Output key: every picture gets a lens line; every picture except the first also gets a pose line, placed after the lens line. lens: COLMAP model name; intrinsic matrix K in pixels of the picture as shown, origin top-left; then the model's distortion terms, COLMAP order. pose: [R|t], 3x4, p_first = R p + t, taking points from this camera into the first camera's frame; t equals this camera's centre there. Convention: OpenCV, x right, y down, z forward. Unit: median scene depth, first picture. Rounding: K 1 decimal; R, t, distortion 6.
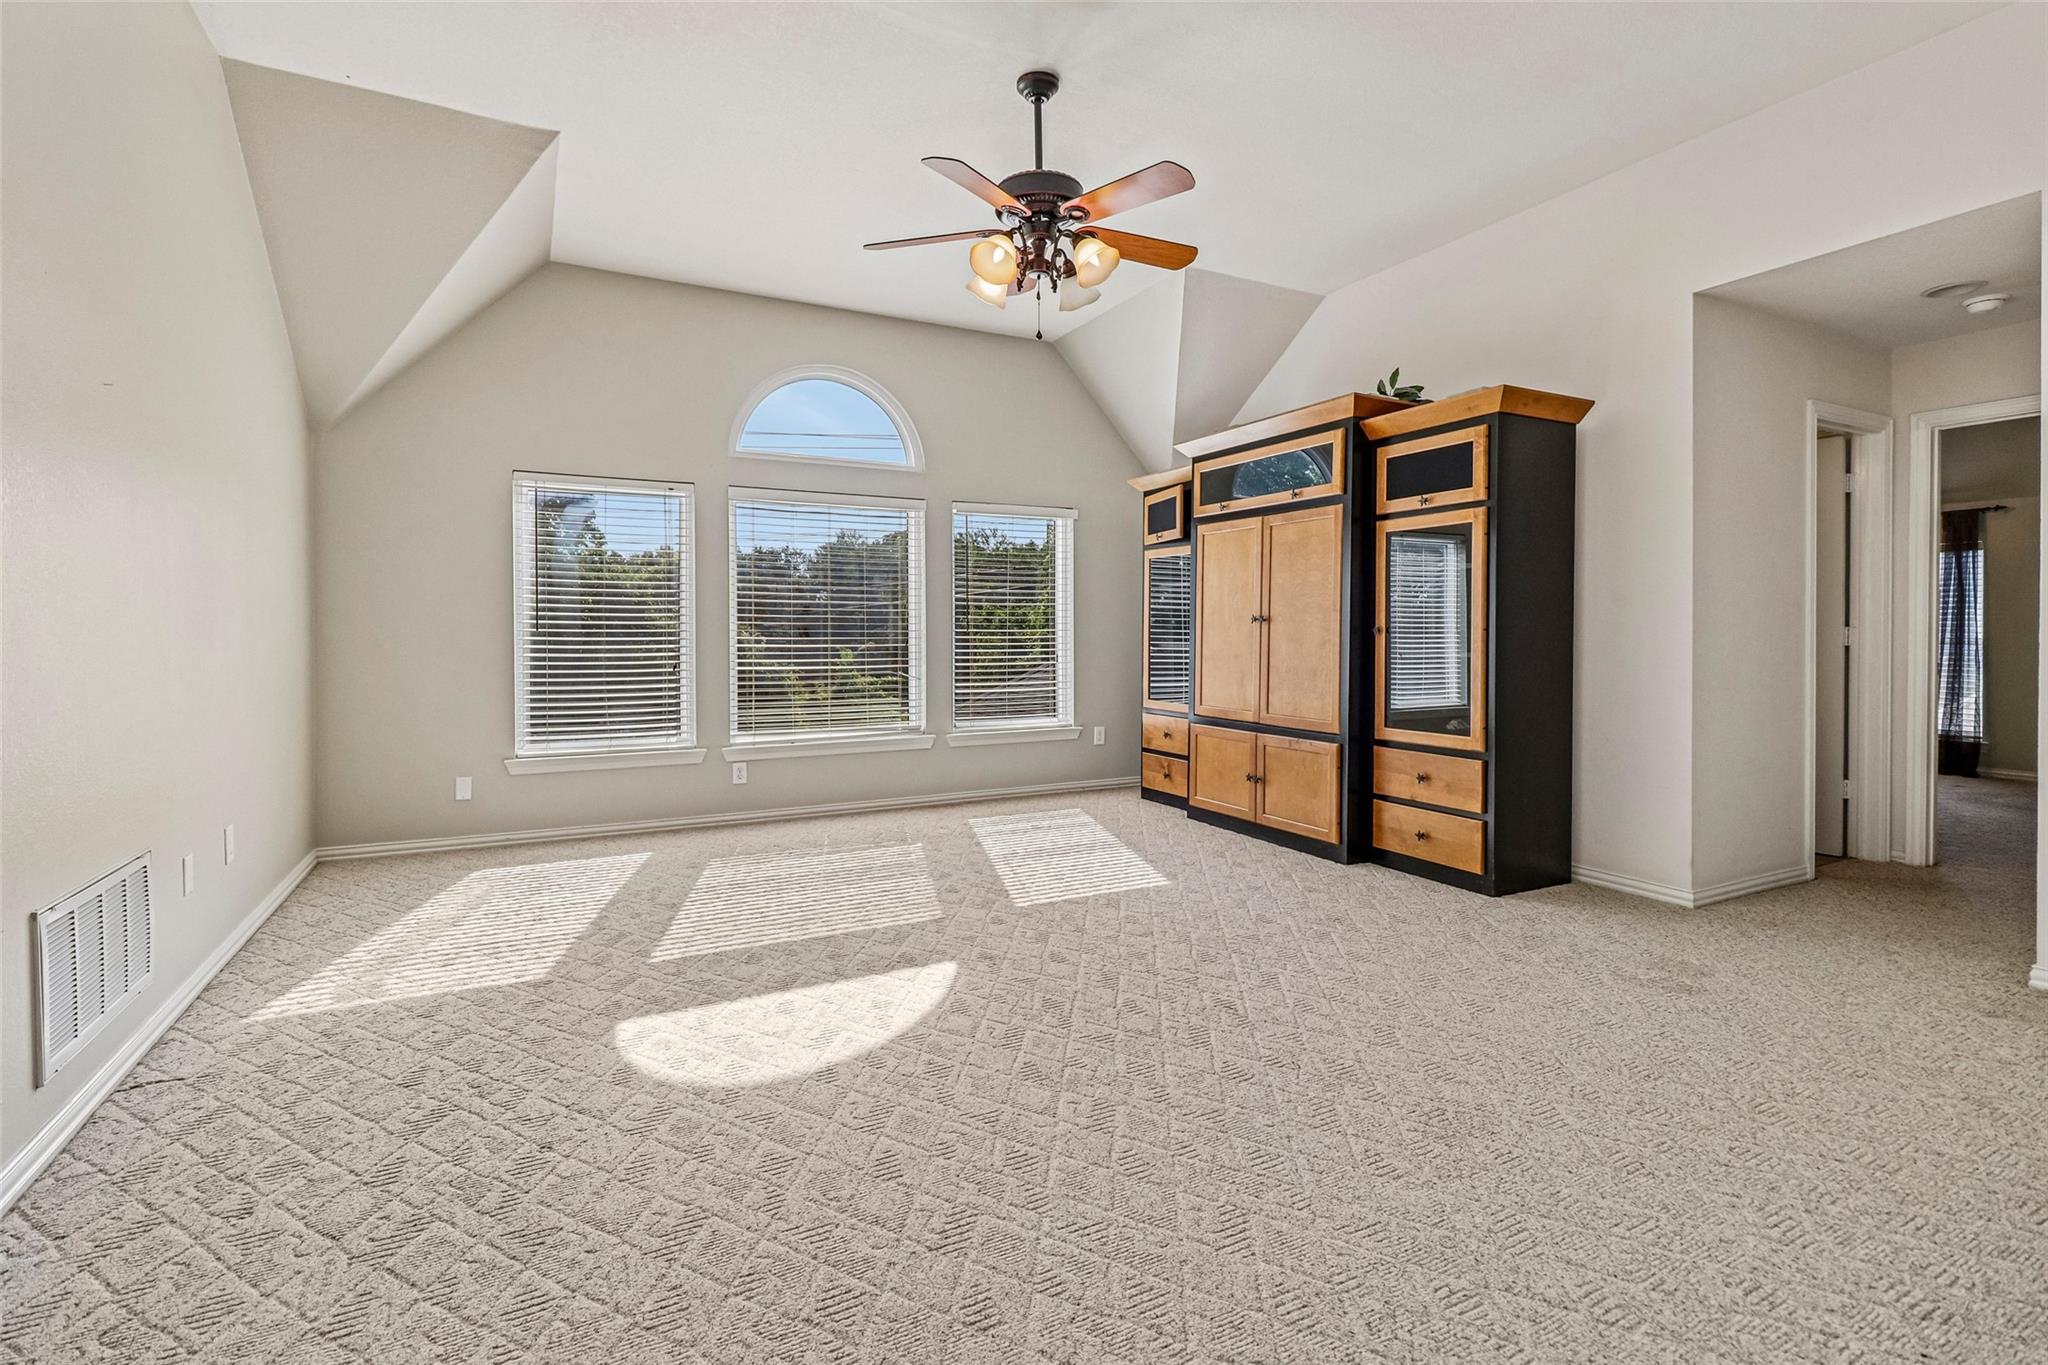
lens RADIAL K [[958.8, 0, 1021.3], [0, 958.8, 645.4], [0, 0, 1]] dist [0.004327, -0.010570]
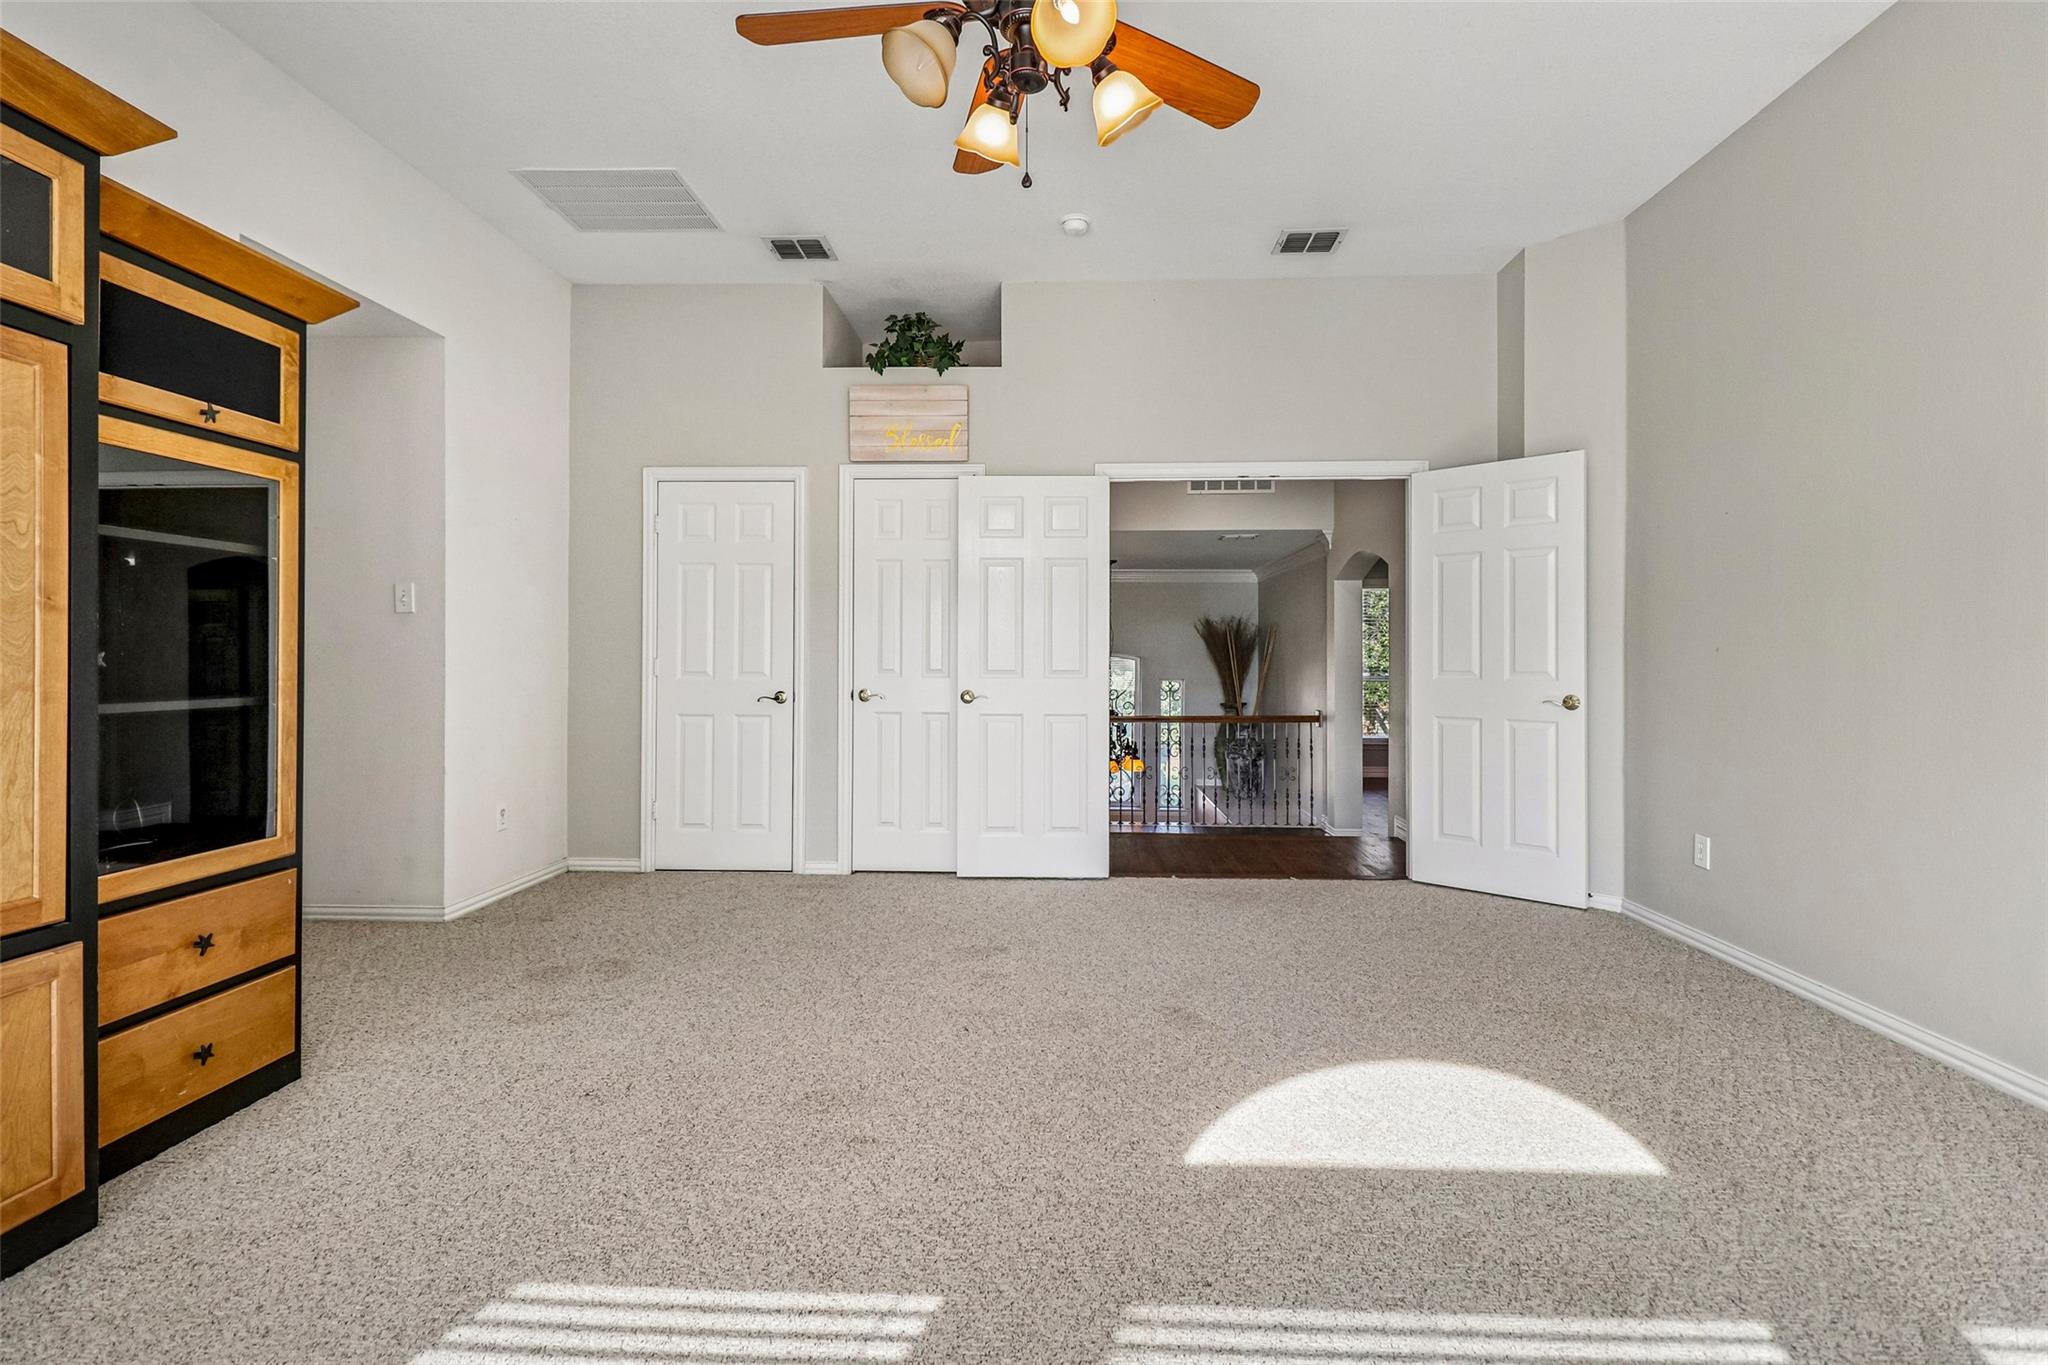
lens RADIAL K [[958.8, 0, 1021.3], [0, 958.8, 645.4], [0, 0, 1]] dist [0.004327, -0.010570]
pose [[-0.871870, -0.000559, 0.489737, -0.299668], [0.000378, 0.999998, 0.001814, -0.032559], [-0.489737, 0.001767, -0.871869, 1.643890]]
